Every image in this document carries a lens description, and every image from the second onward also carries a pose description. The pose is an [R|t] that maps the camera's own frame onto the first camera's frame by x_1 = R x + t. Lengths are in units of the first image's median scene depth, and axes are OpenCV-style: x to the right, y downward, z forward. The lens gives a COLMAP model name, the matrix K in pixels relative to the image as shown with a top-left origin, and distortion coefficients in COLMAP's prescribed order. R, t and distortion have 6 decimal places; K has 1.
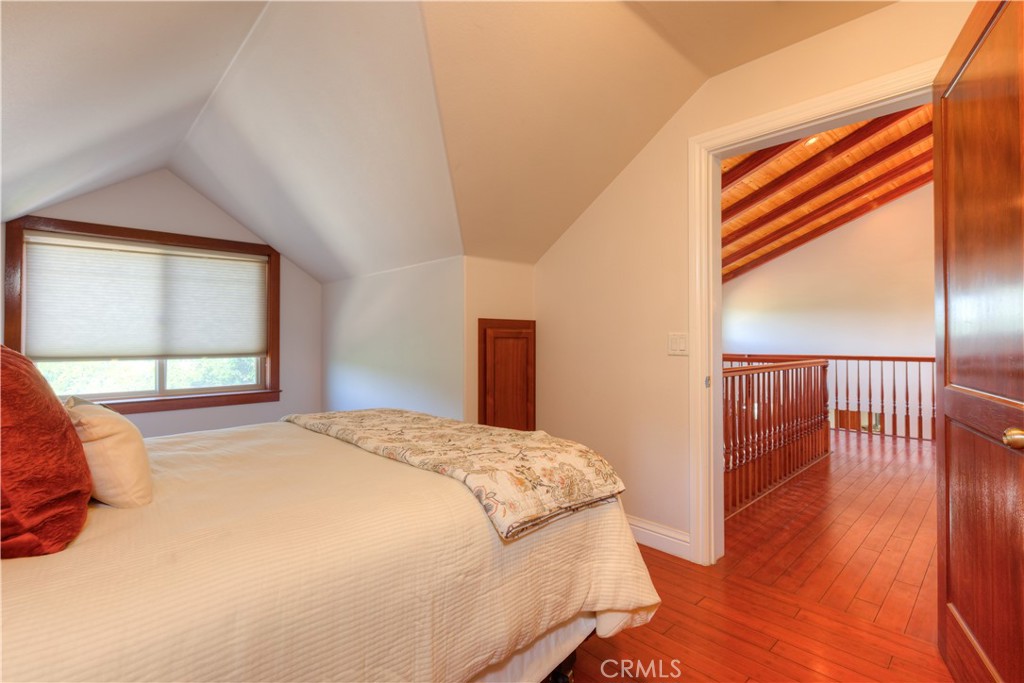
lens RADIAL K [[472.9, 0, 510.6], [0, 472.9, 339.8], [0, 0, 1]] dist [0.003468, 0.000335]
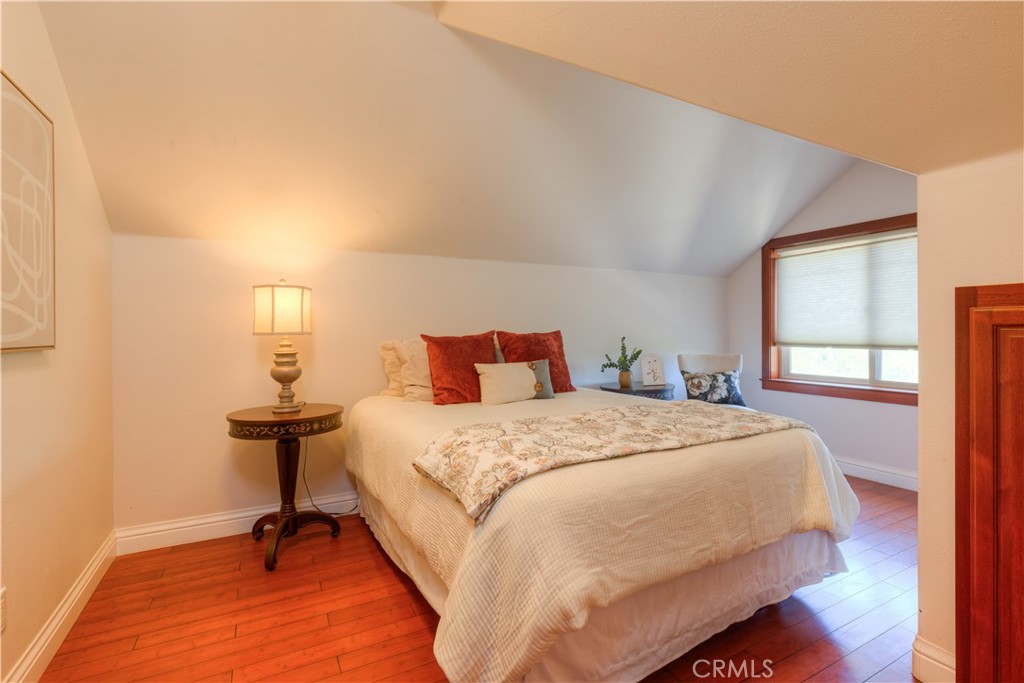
lens RADIAL K [[472.9, 0, 510.9], [0, 472.9, 334.7], [0, 0, 1]] dist [0.003468, 0.000335]
pose [[-0.268265, 0.010196, -0.963291, 0.434233], [0.005447, 0.999944, 0.009067, -0.002475], [0.963330, -0.002815, -0.268306, 0.552699]]
